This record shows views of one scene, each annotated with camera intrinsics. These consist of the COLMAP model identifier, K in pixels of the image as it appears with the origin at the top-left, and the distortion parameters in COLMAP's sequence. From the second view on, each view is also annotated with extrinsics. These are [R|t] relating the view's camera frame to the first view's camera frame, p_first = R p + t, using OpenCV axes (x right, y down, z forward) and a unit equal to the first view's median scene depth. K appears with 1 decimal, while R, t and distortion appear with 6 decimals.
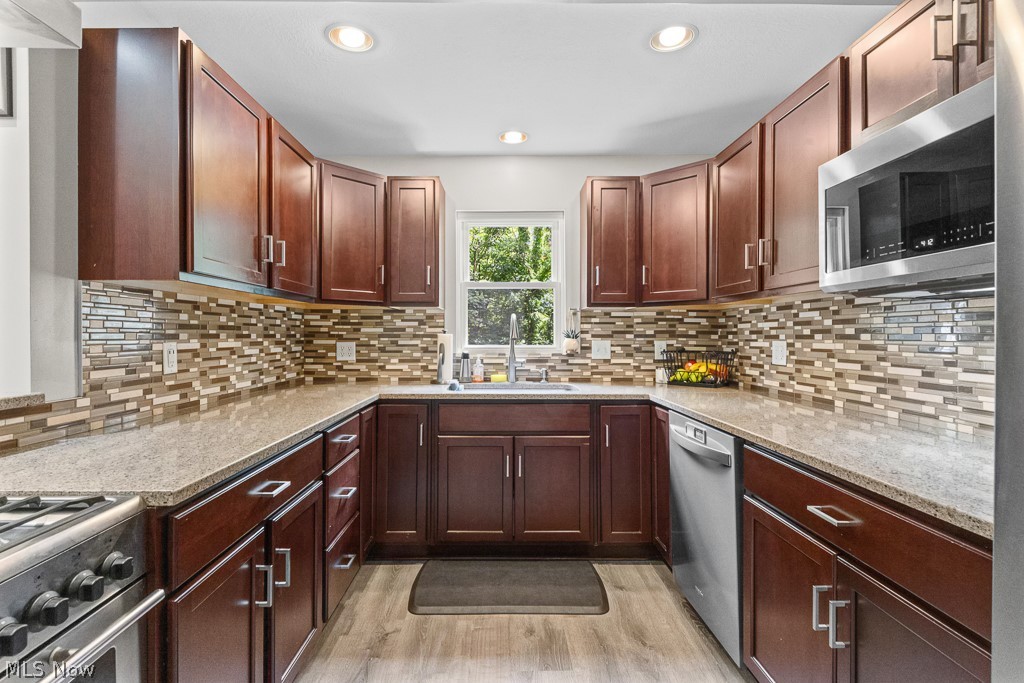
lens RADIAL K [[507.0, 0, 512.0], [0, 507.0, 341.5], [0, 0, 1]] dist [0.003189, -0.000002]
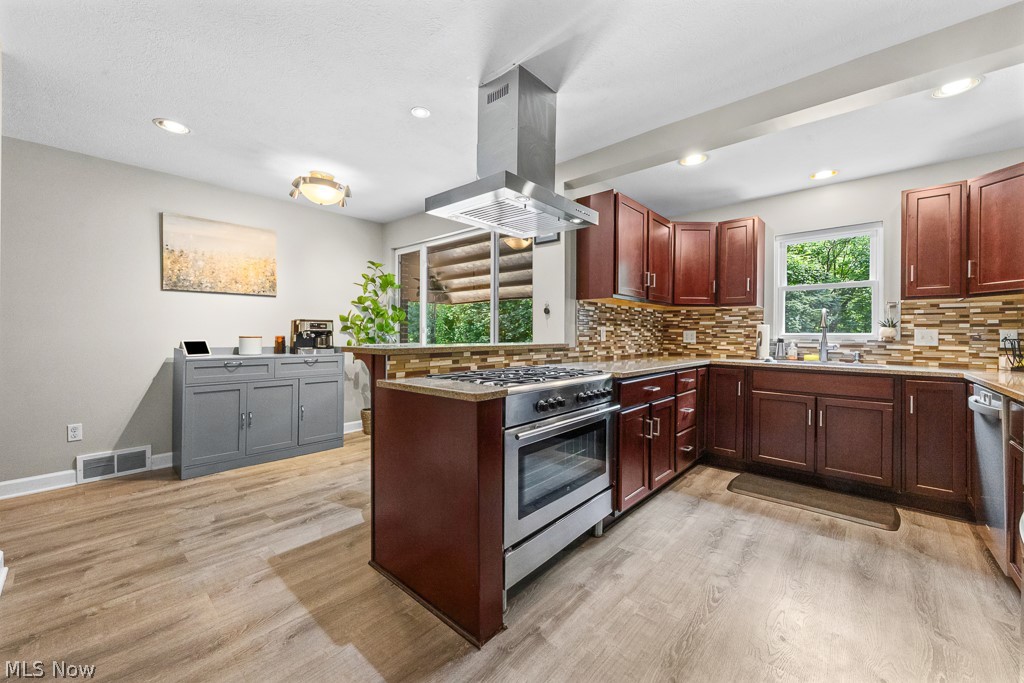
lens RADIAL K [[399.6, 0, 509.4], [0, 399.6, 331.6], [0, 0, 1]] dist [0.018231, -0.007502]
pose [[0.735771, 0.001467, -0.677229, 0.117257], [-0.014307, 0.999808, -0.013378, 0.032322], [0.677079, 0.019532, 0.735651, -0.331269]]
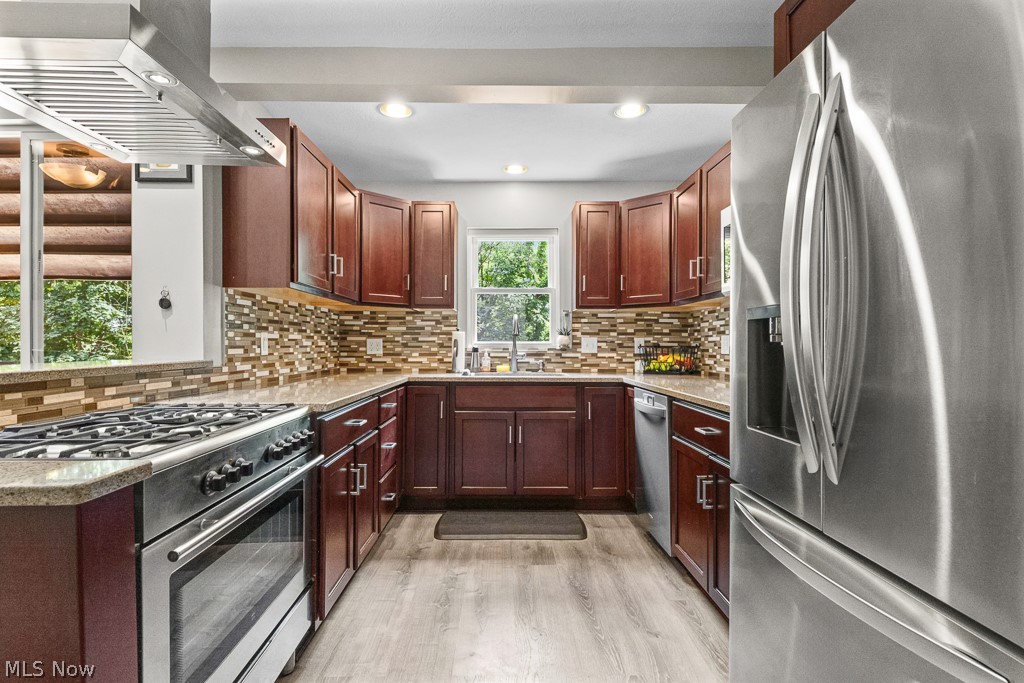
lens RADIAL K [[534.6, 0, 516.7], [0, 534.6, 343.8], [0, 0, 1]] dist [0.023630, -0.024098]
pose [[0.999999, 0.000737, 0.000802, 0.005321], [-0.000728, 0.999936, -0.011248, 0.030703], [-0.000811, 0.011247, 0.999936, -0.289236]]
